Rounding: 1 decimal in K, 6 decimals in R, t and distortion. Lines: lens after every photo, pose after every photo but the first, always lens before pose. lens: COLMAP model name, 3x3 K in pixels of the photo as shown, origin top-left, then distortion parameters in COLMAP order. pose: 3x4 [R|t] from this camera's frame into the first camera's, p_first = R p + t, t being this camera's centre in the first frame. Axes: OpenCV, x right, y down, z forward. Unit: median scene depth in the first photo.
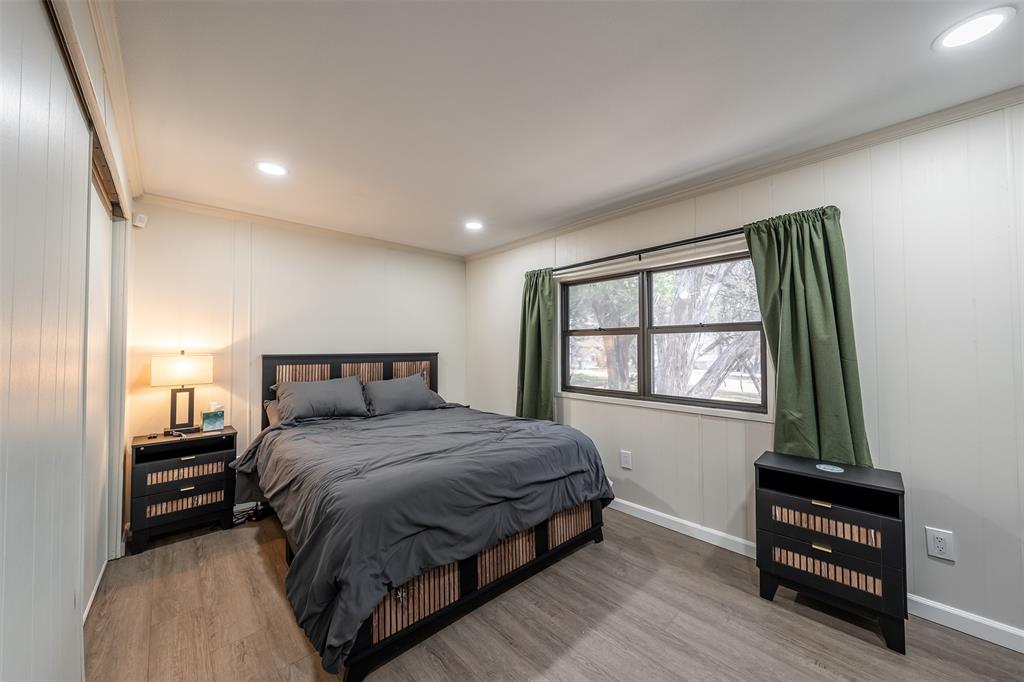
lens RADIAL K [[374.9, 0, 506.6], [0, 374.9, 343.5], [0, 0, 1]] dist [0.002633, 0.000237]
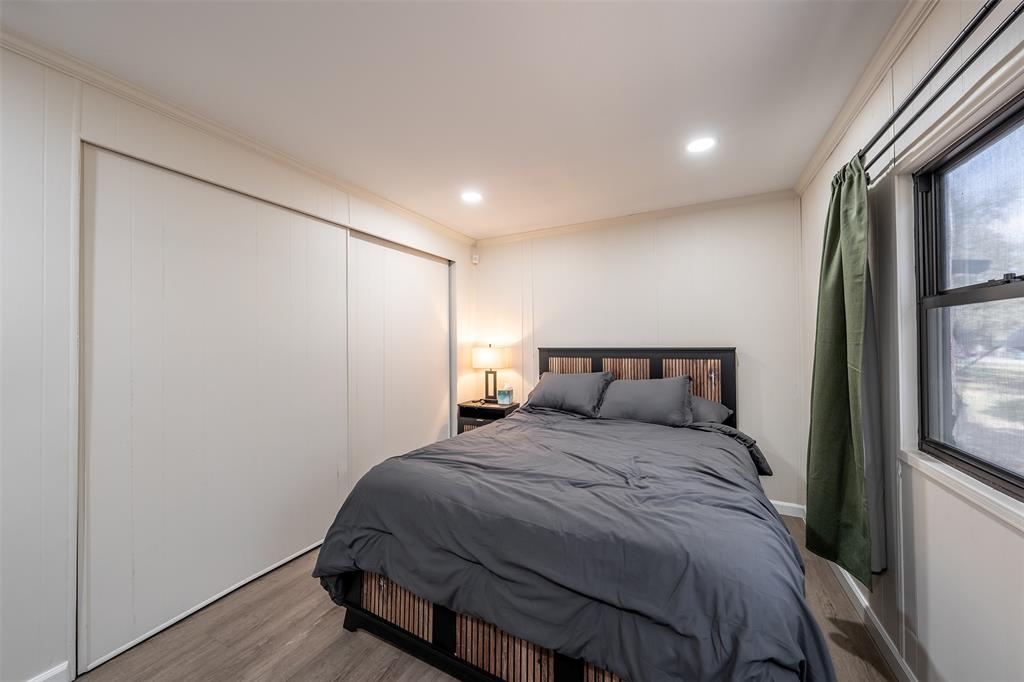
lens RADIAL K [[374.9, 0, 519.1], [0, 374.9, 340.4], [0, 0, 1]] dist [0.002633, 0.000237]
pose [[0.329232, -0.005532, -0.944233, 0.479803], [0.018392, 0.999831, 0.000555, 0.005450], [0.944070, -0.017549, 0.329278, 0.603884]]
